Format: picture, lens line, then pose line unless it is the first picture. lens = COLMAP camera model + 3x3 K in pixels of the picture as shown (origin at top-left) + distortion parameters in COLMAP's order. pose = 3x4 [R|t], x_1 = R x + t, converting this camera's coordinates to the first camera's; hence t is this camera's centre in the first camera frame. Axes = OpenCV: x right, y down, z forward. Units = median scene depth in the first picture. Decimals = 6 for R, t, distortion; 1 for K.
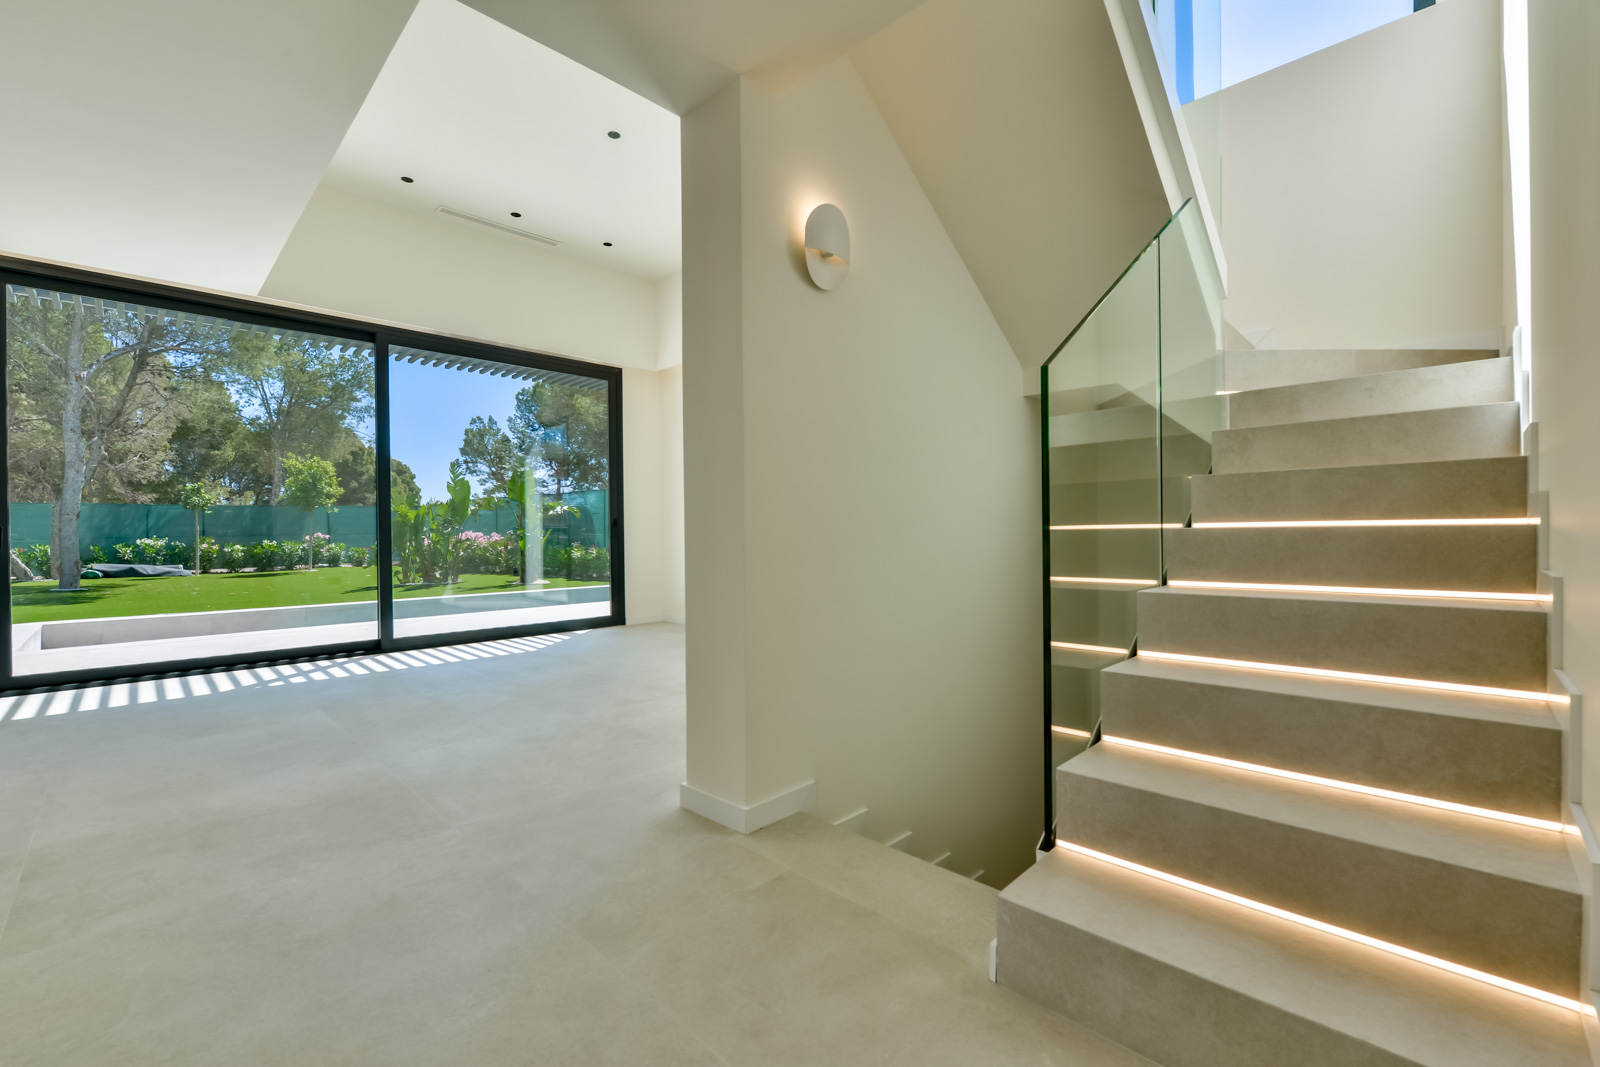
lens RADIAL K [[674.9, 0, 805.8], [0, 674.9, 538.2], [0, 0, 1]] dist [-0.004657, -0.002225]
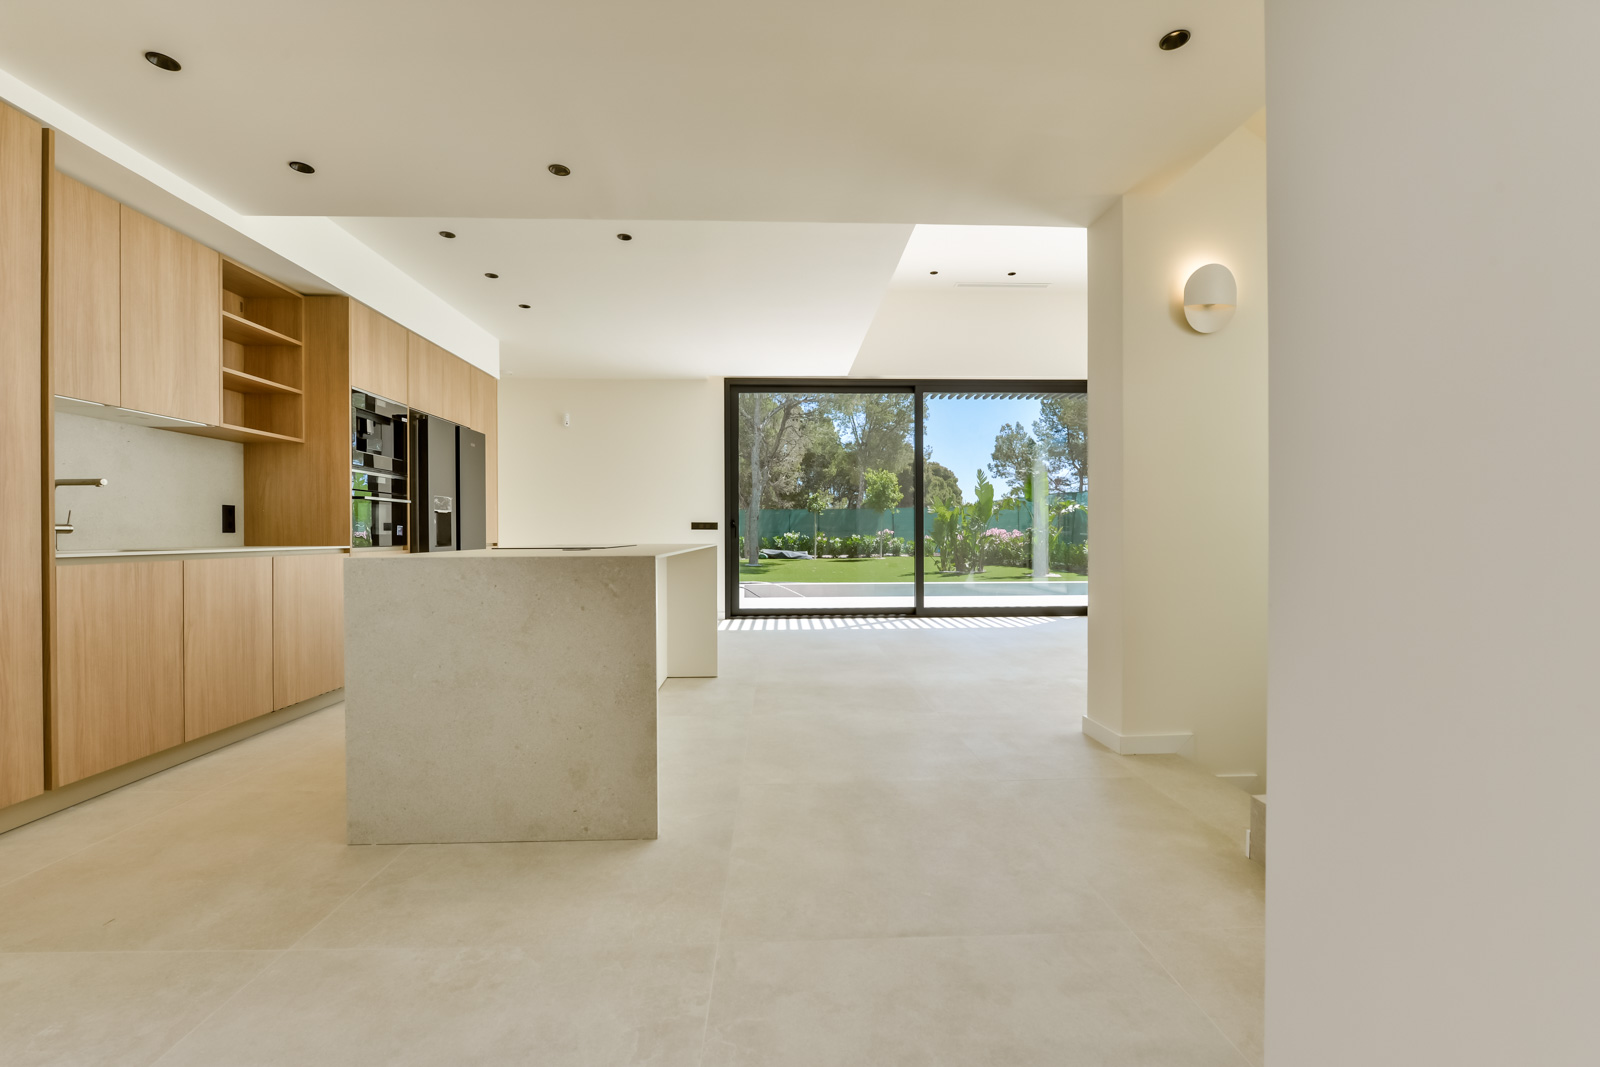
lens RADIAL K [[674.9, 0, 800.1], [0, 674.9, 536.4], [0, 0, 1]] dist [-0.004657, -0.002225]
pose [[0.726326, 0.010566, -0.687269, 0.046561], [-0.009249, 0.999942, 0.005598, -0.000220], [0.687288, 0.002290, 0.726381, -0.054007]]
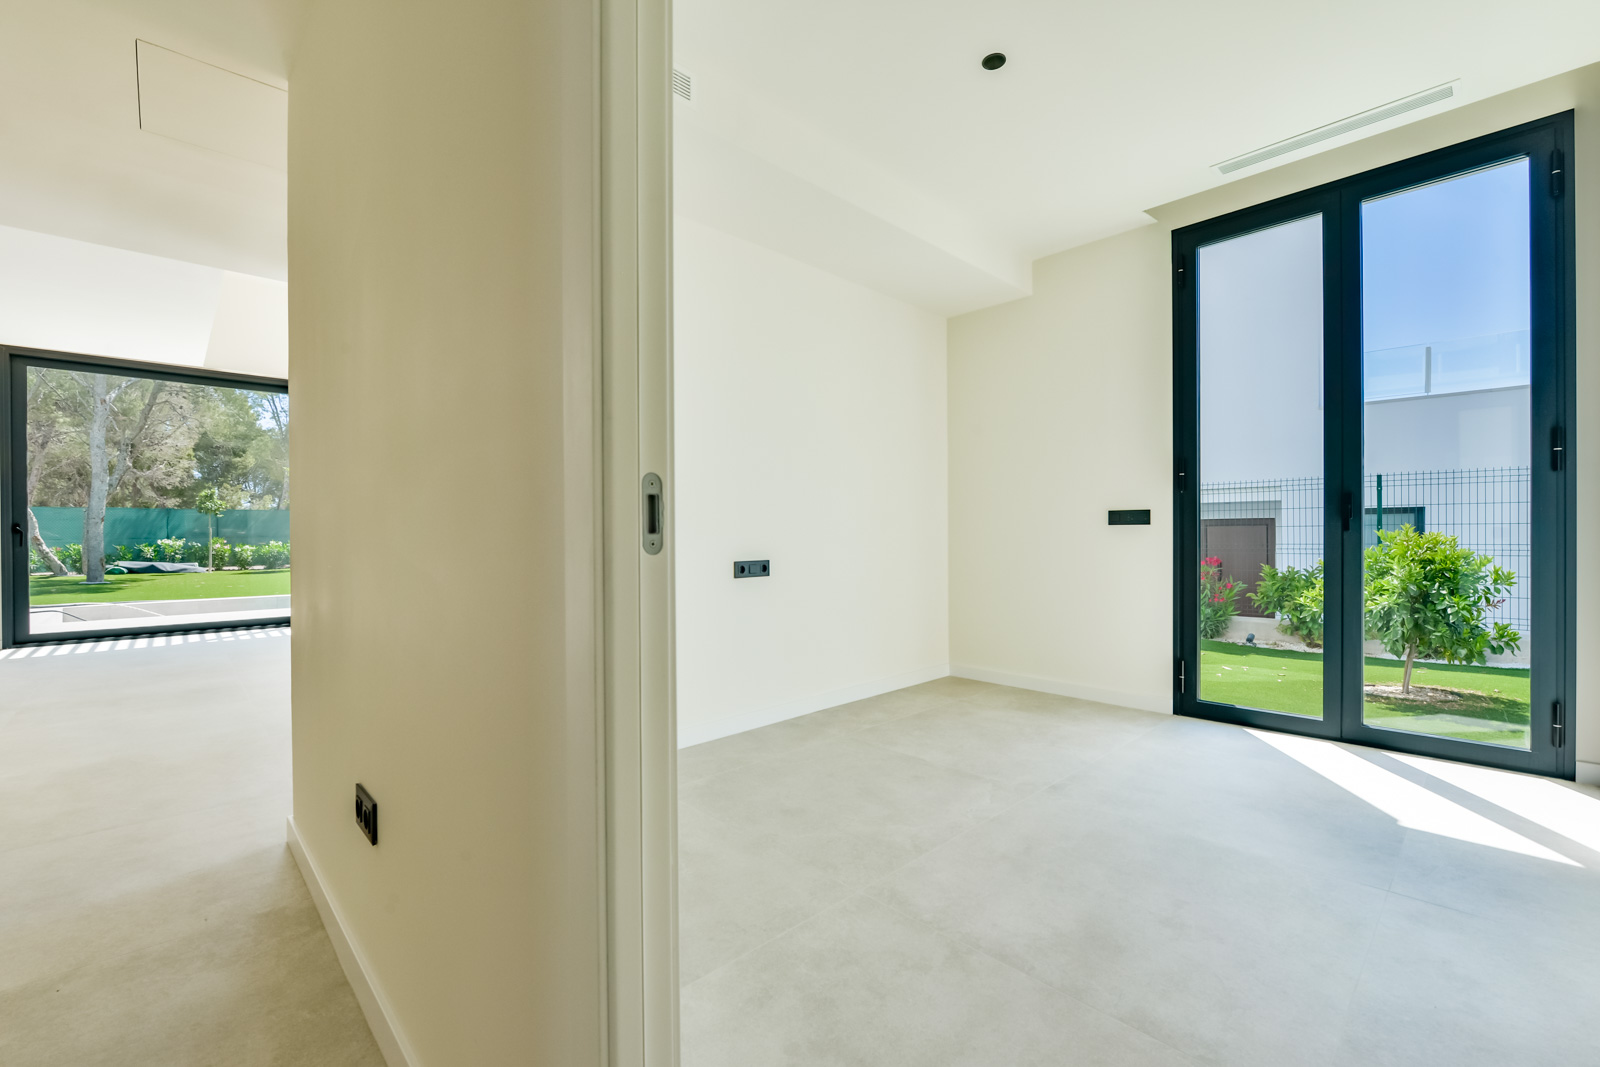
lens RADIAL K [[674.9, 0, 809.8], [0, 674.9, 541.5], [0, 0, 1]] dist [-0.004657, -0.002225]
pose [[0.999590, 0.004982, -0.028199, 0.136244], [-0.004995, 0.999987, -0.000381, -0.000812], [0.028197, 0.000521, 0.999602, -0.101228]]
